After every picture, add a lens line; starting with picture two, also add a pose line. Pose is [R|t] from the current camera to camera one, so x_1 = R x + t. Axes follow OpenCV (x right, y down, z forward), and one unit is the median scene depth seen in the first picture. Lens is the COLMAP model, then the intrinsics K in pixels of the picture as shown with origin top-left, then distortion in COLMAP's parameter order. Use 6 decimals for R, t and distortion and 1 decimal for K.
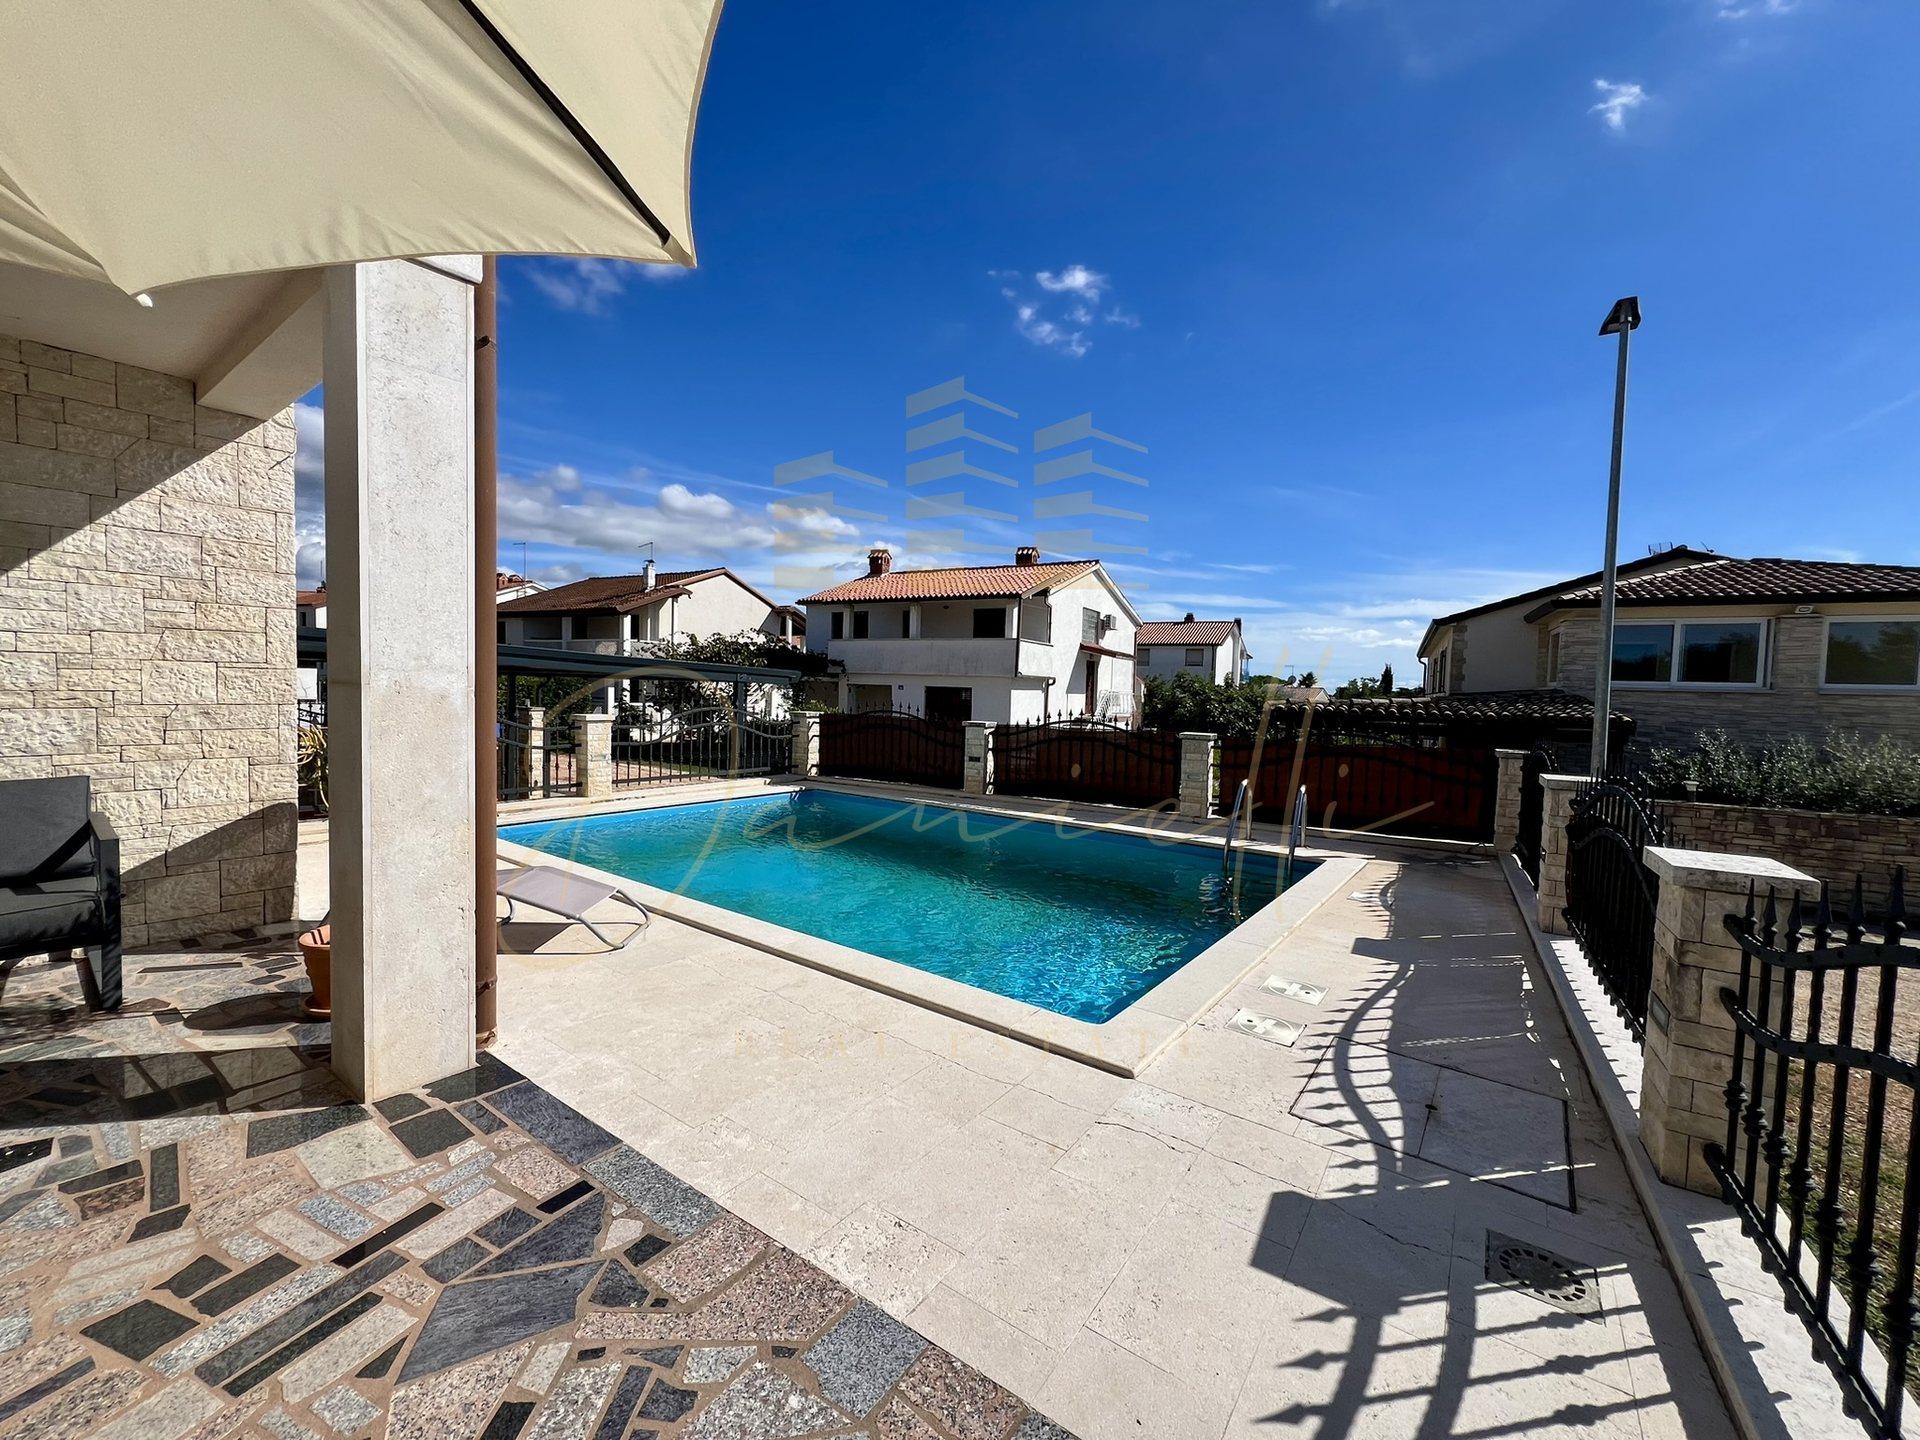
lens RADIAL K [[767.3, 0, 953.7], [0, 767.3, 723.2], [0, 0, 1]] dist [0.000438, 0.000173]
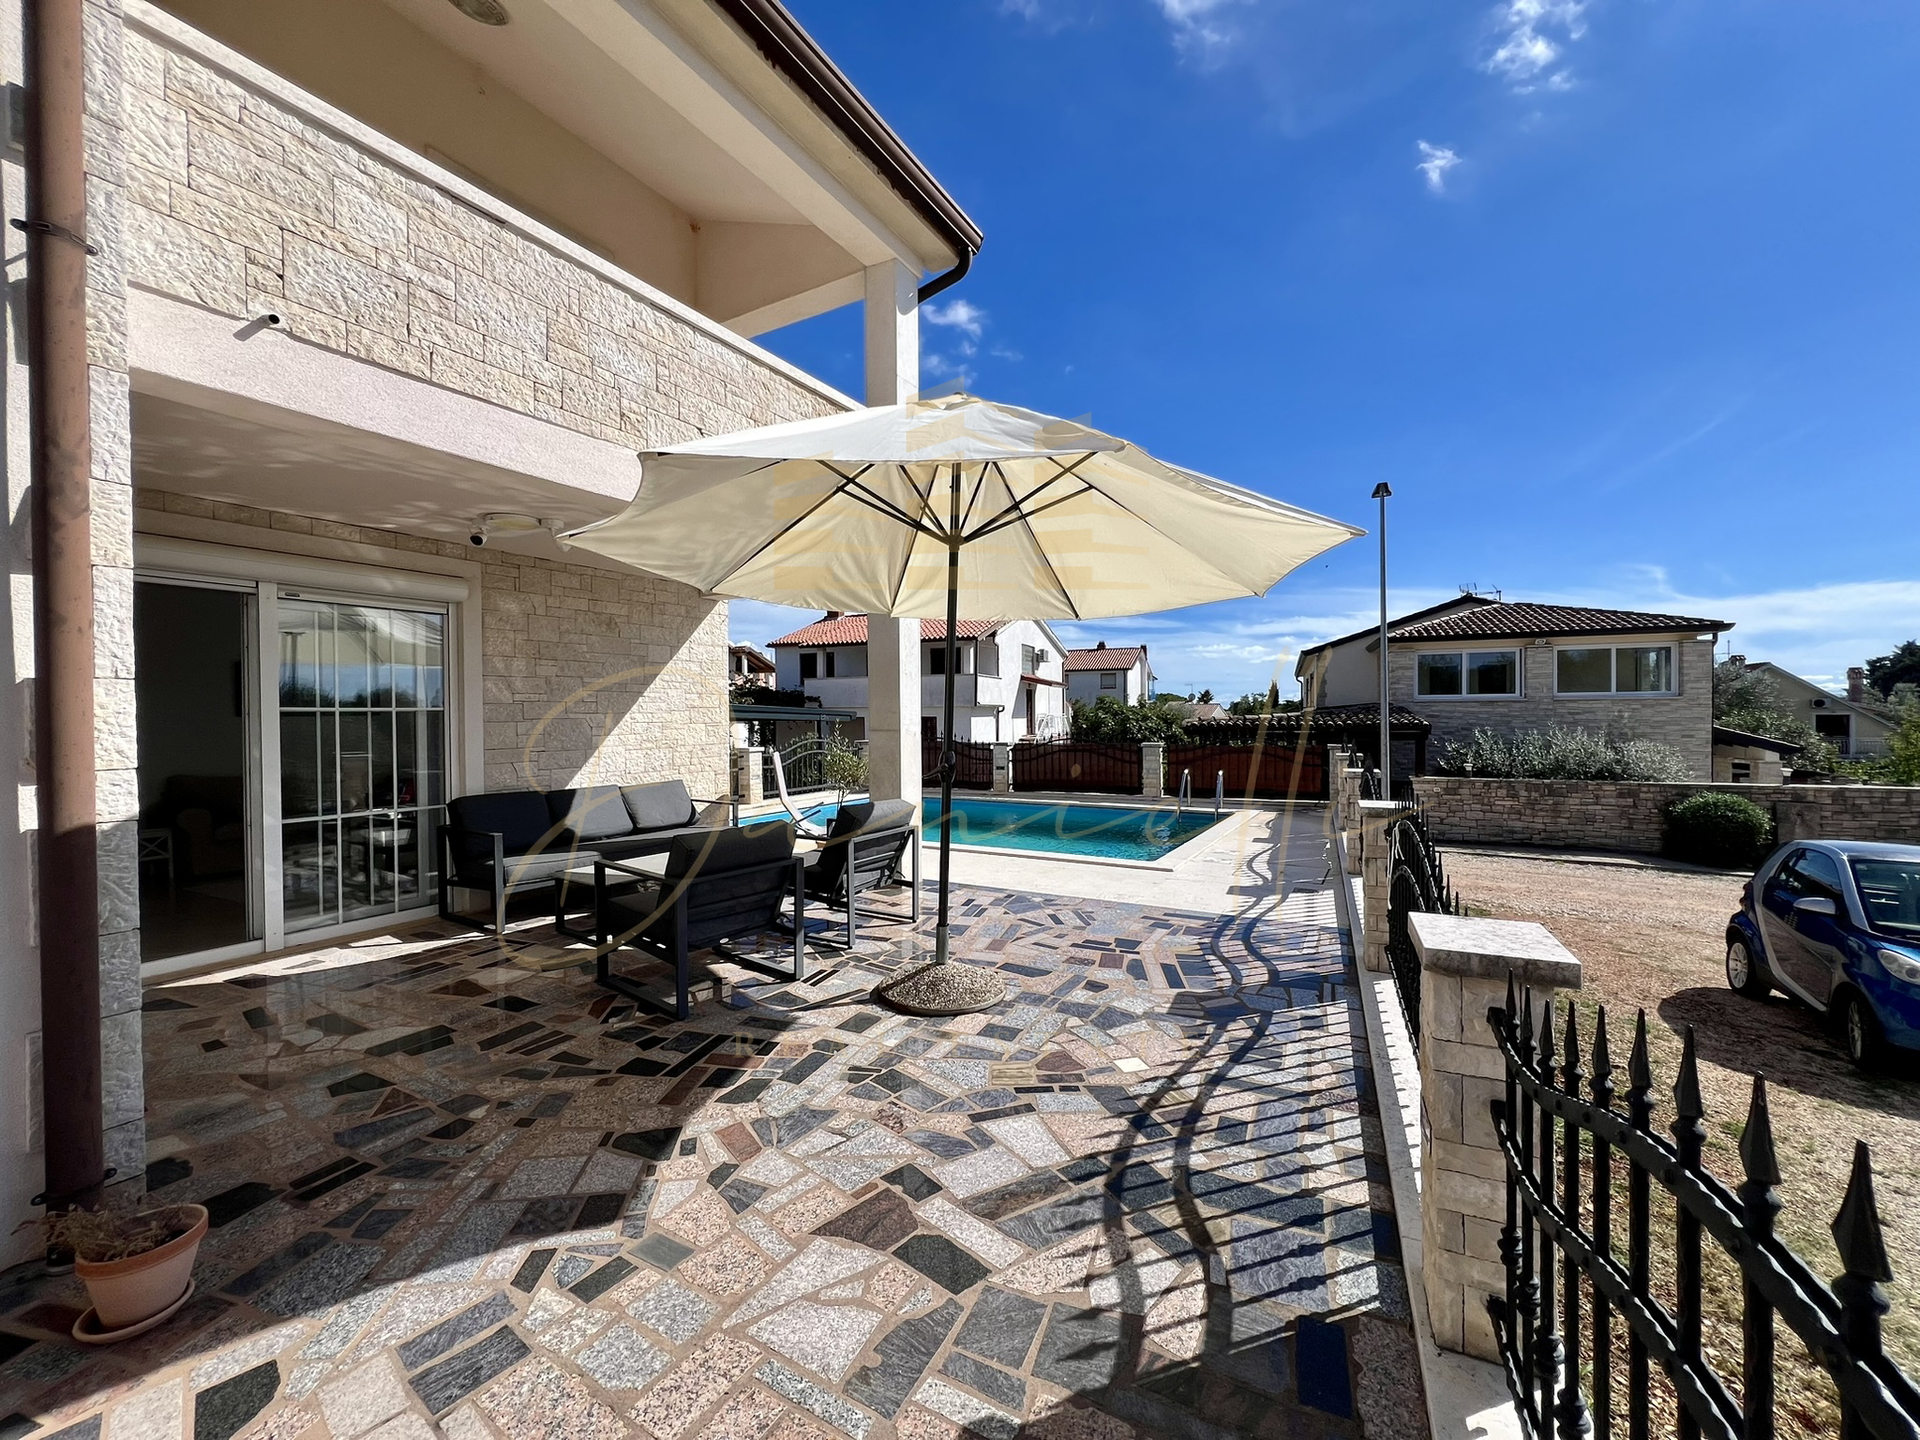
lens RADIAL K [[764.7, 0, 956.6], [0, 764.7, 721.2], [0, 0, 1]] dist [0.001515, 0.000352]
pose [[0.992320, -0.038048, 0.117697, -0.181942], [0.042313, 0.998527, -0.033953, 0.003386], [-0.116232, 0.038672, 0.992469, -0.350341]]
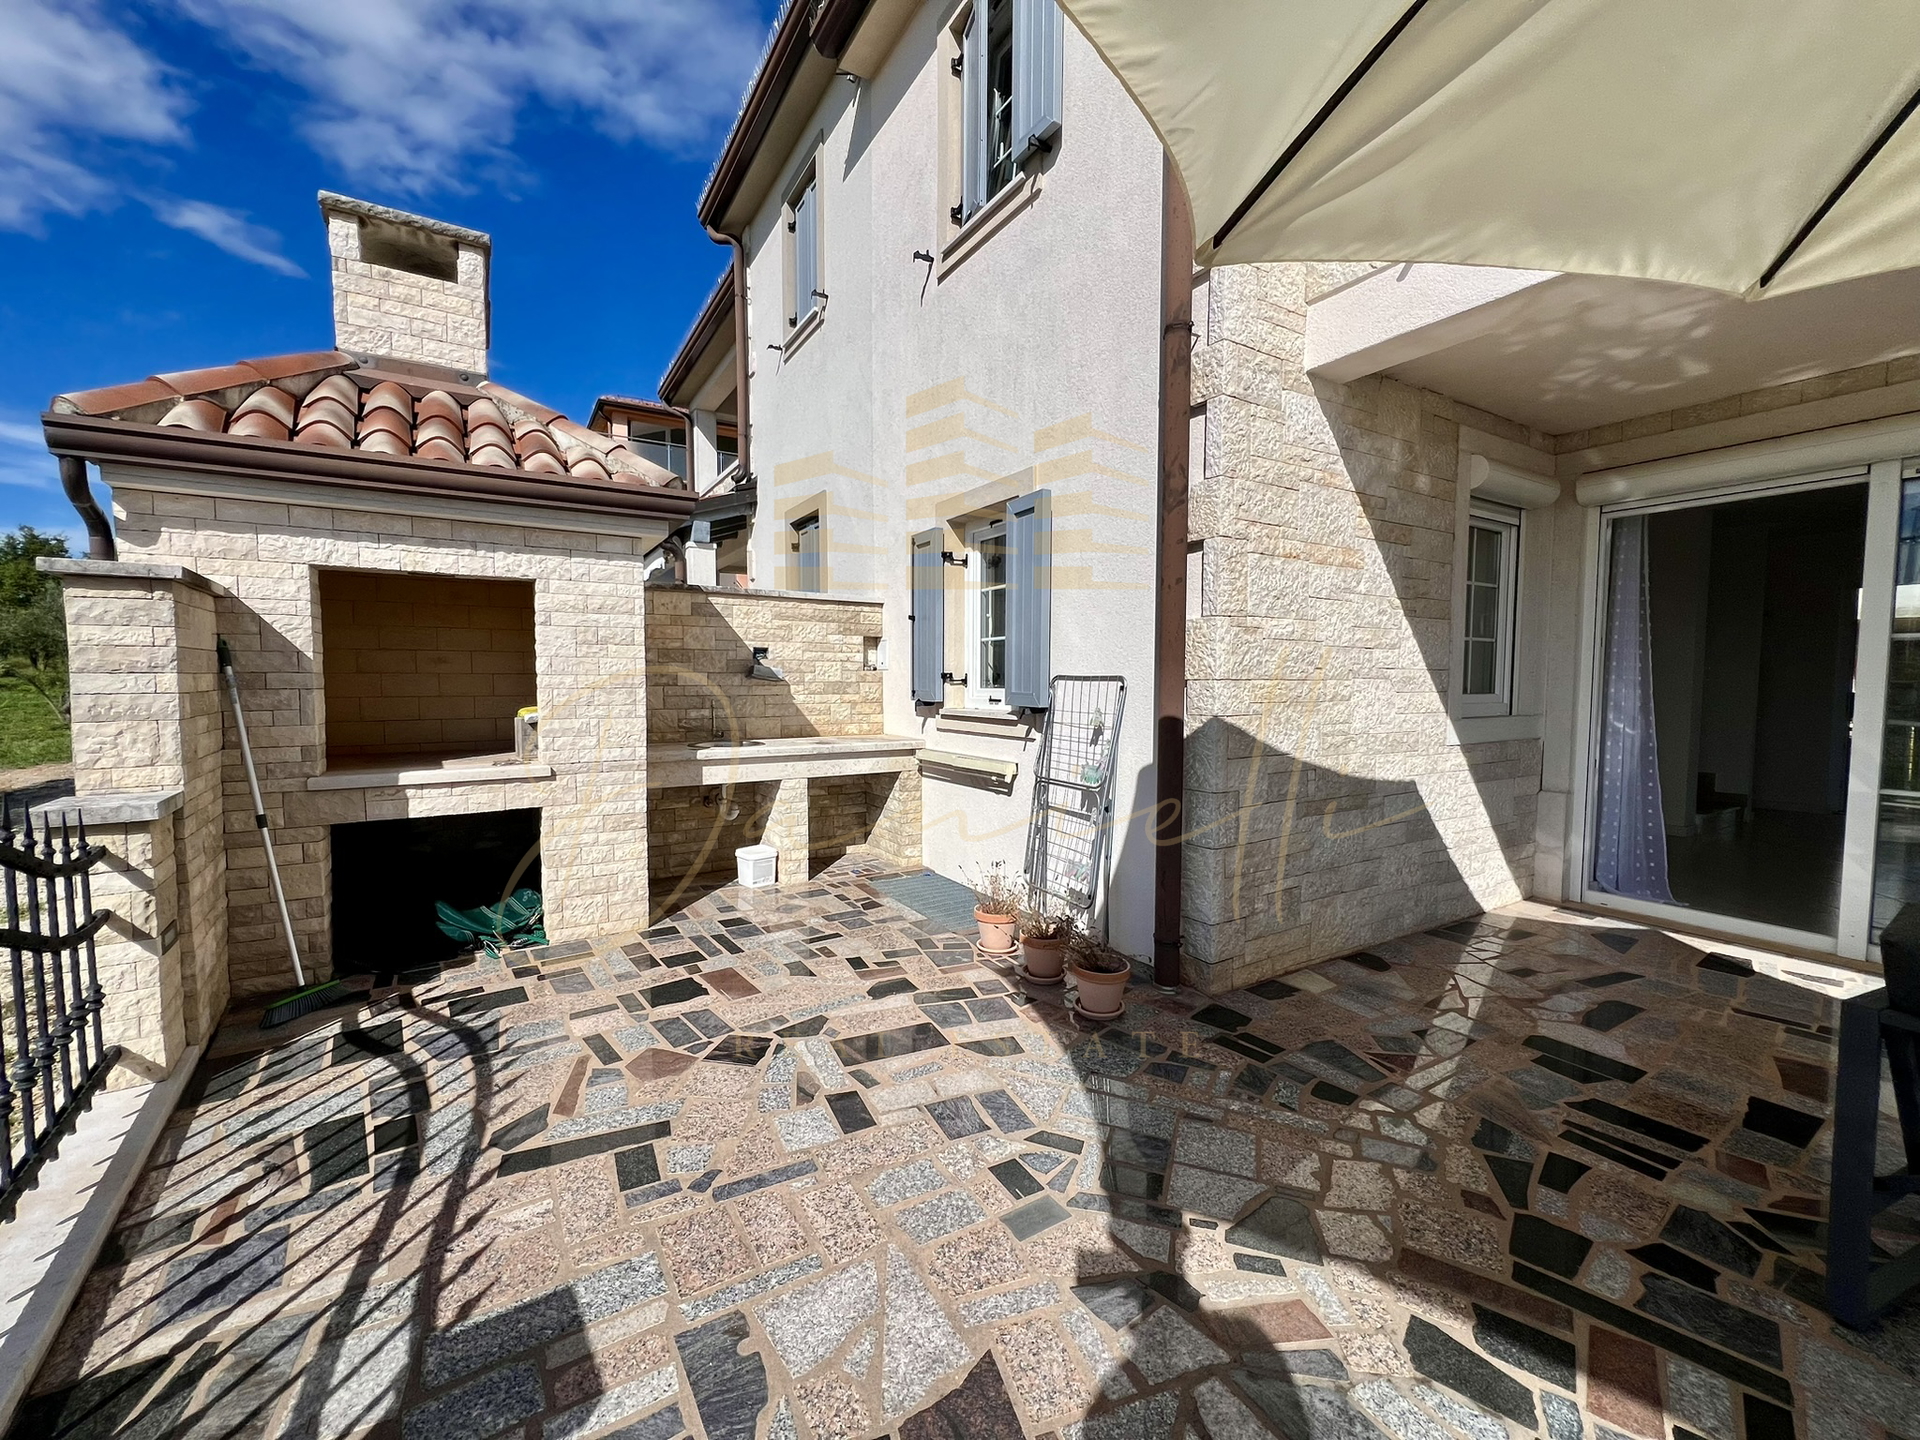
lens RADIAL K [[764.6, 0, 953.3], [0, 764.6, 723.8], [0, 0, 1]] dist [-0.000971, 0.000406]
pose [[-0.375375, 0.024613, -0.926546, -0.079800], [-0.055818, 0.997233, 0.049105, 0.007222], [0.925191, 0.070150, -0.372962, -0.121289]]
